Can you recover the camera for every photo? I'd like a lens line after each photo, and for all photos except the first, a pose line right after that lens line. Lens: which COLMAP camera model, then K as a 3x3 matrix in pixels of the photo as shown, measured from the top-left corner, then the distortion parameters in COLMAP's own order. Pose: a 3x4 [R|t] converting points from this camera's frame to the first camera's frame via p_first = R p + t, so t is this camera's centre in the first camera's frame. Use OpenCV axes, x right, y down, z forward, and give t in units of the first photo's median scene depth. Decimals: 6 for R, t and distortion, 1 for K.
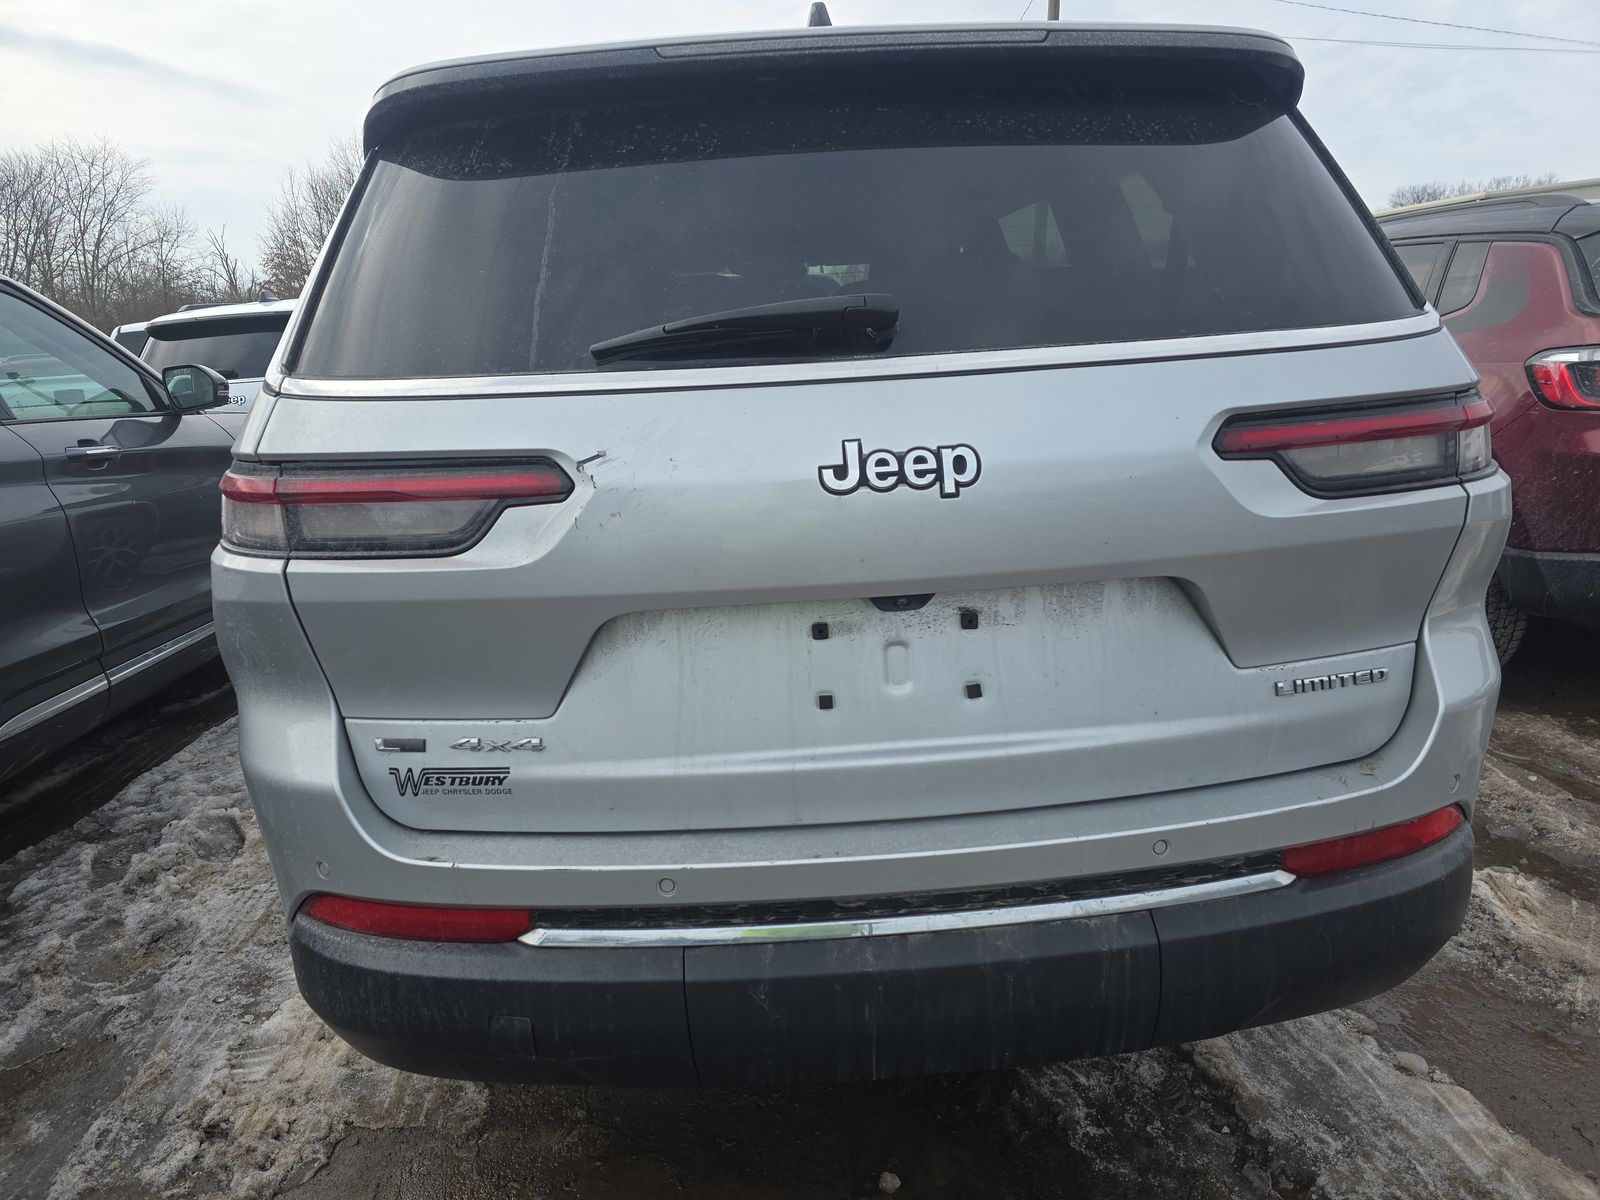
lens RADIAL K [[1071.5, 0, 800.0], [0, 1071.5, 600.0], [0, 0, 1]] dist [0.078005, -0.099525]
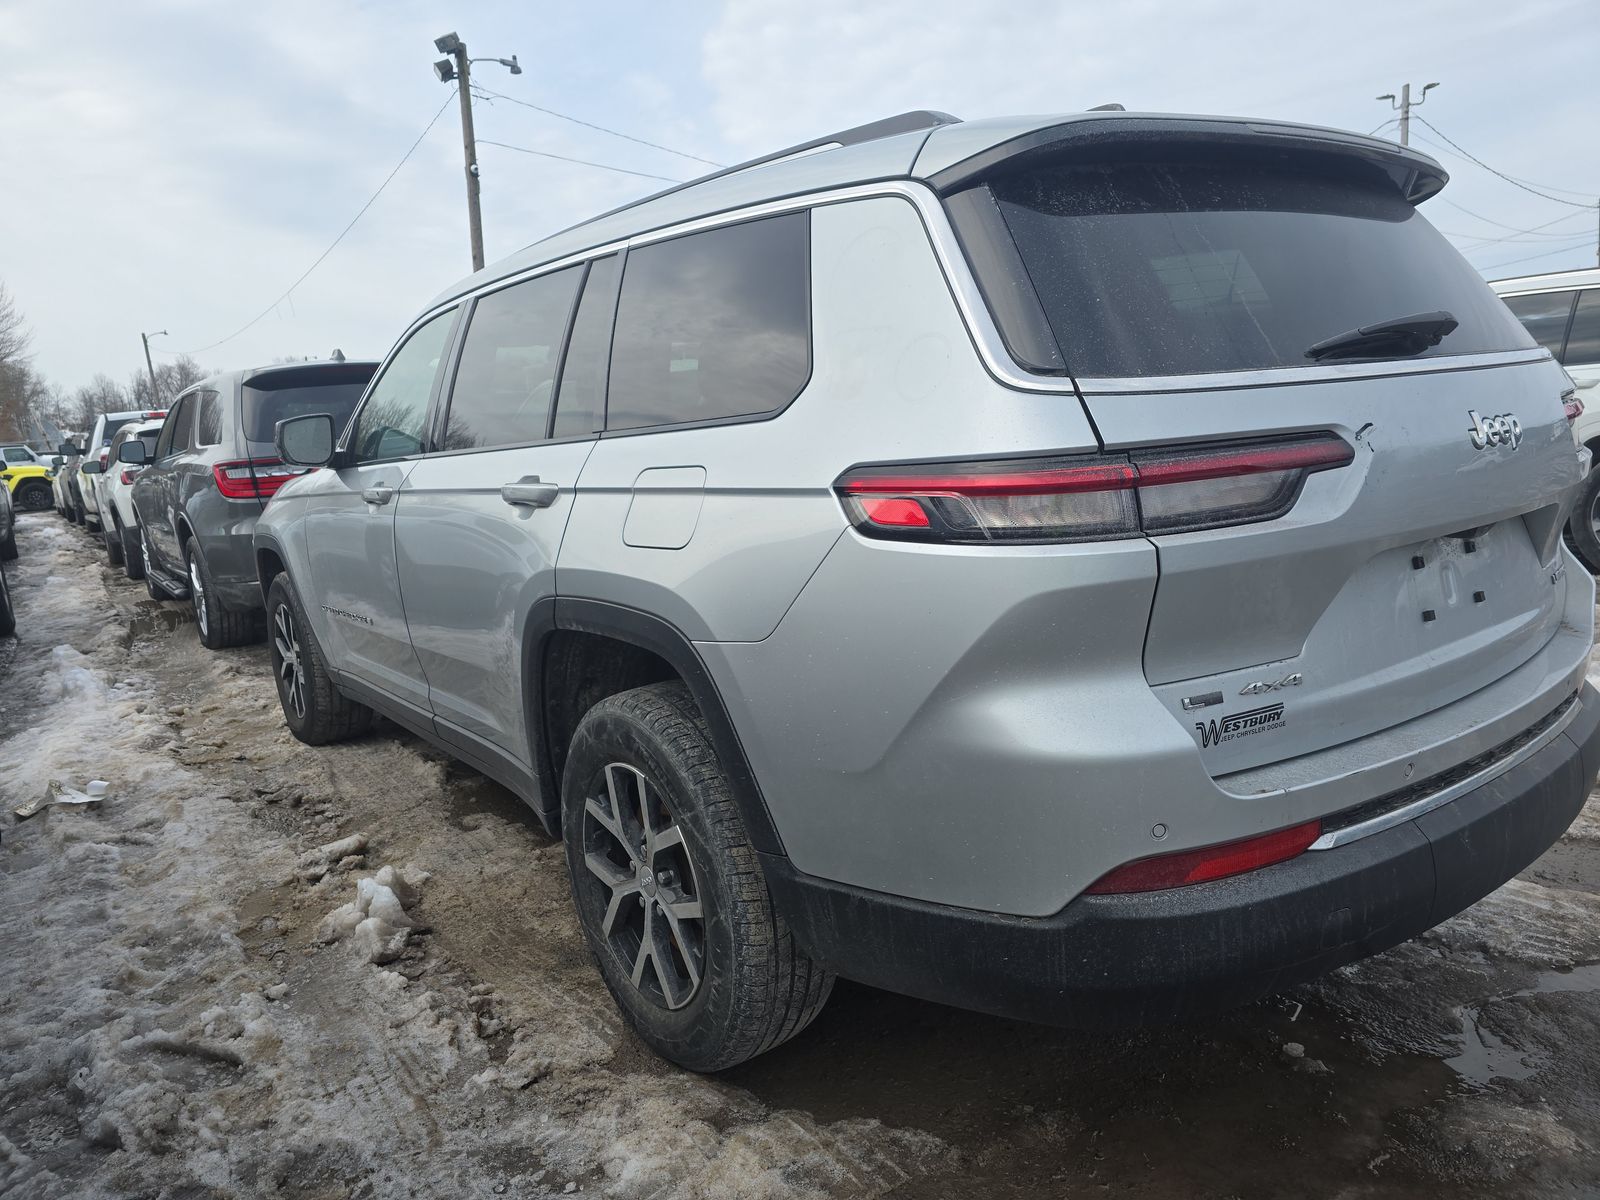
lens RADIAL K [[1096.4, 0, 800.0], [0, 1096.4, 600.0], [0, 0, 1]] dist [0.055202, -0.051103]
pose [[0.839954, -0.103849, 0.532629, -1.323206], [0.156175, 0.986253, -0.053993, 0.029156], [-0.519700, 0.128535, 0.844625, 0.247404]]
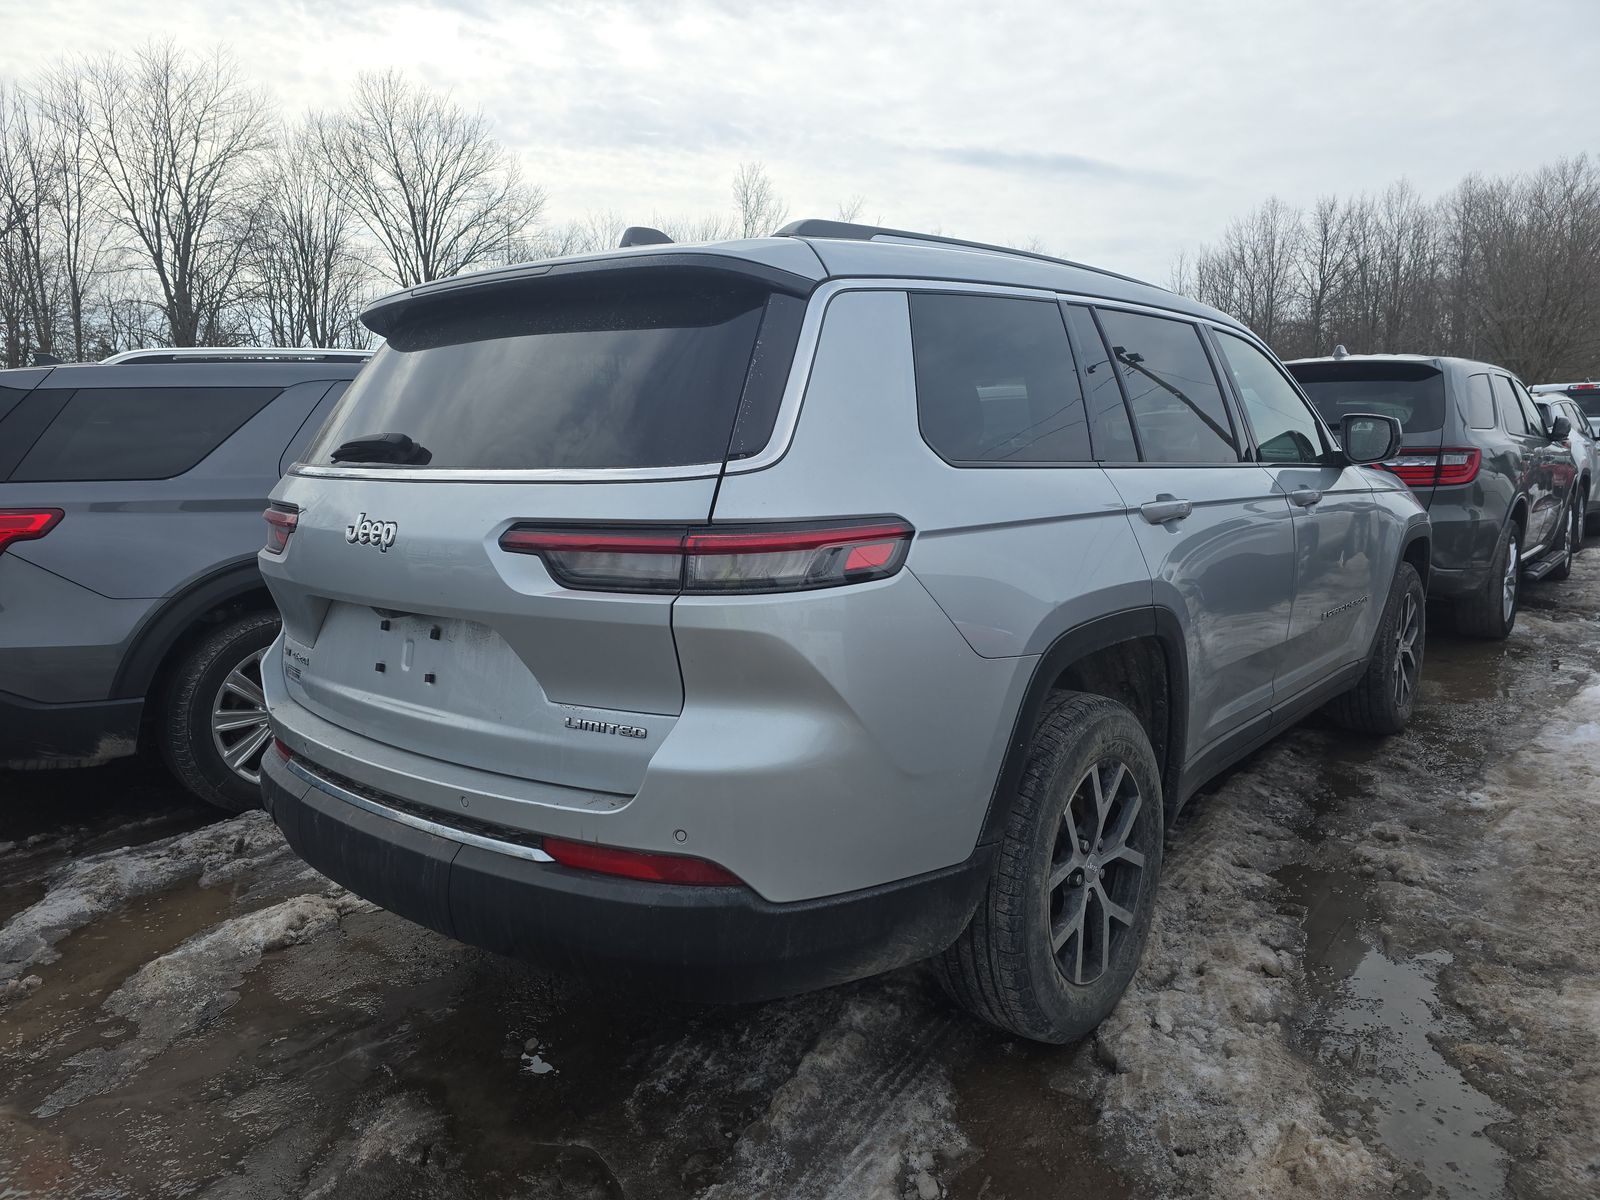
lens RADIAL K [[1096.4, 0, 800.0], [0, 1096.4, 600.0], [0, 0, 1]] dist [0.055202, -0.051103]
pose [[0.718767, 0.139225, -0.681168, 1.654857], [-0.183137, 0.983057, 0.007682, -0.142656], [0.670697, 0.119226, 0.732087, 0.155426]]
